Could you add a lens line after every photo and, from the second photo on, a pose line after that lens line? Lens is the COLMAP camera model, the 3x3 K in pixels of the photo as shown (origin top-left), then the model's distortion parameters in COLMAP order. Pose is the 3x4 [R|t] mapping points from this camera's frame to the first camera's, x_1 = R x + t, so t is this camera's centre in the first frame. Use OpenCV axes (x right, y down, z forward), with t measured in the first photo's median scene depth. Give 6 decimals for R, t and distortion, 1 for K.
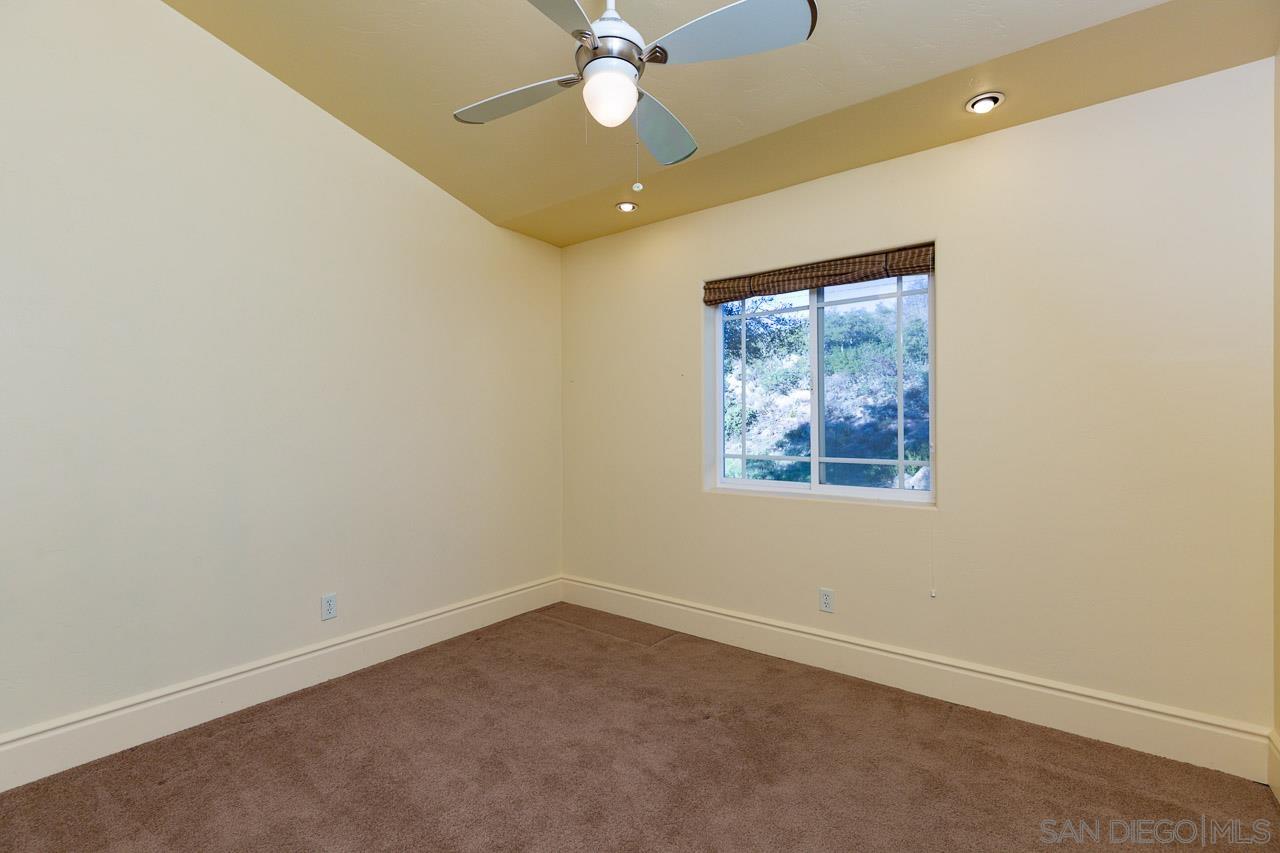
lens RADIAL K [[564.6, 0, 631.3], [0, 564.6, 429.6], [0, 0, 1]] dist [-0.000791, -0.000307]
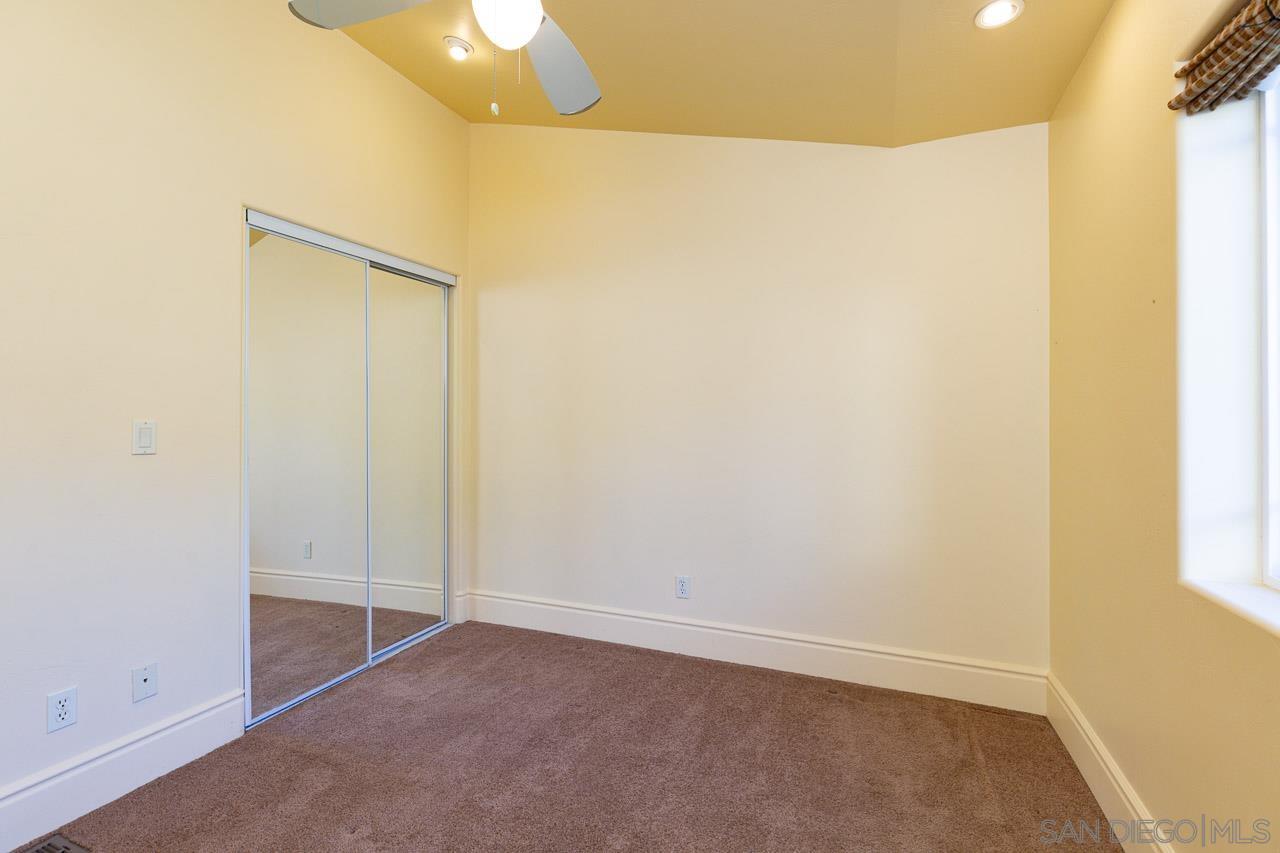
lens RADIAL K [[564.6, 0, 631.3], [0, 564.6, 429.6], [0, 0, 1]] dist [-0.000791, -0.000307]
pose [[0.235389, 0.010868, -0.971841, 0.514629], [0.005698, 0.999905, 0.012562, -0.009877], [0.971885, -0.008495, 0.235304, 0.655381]]
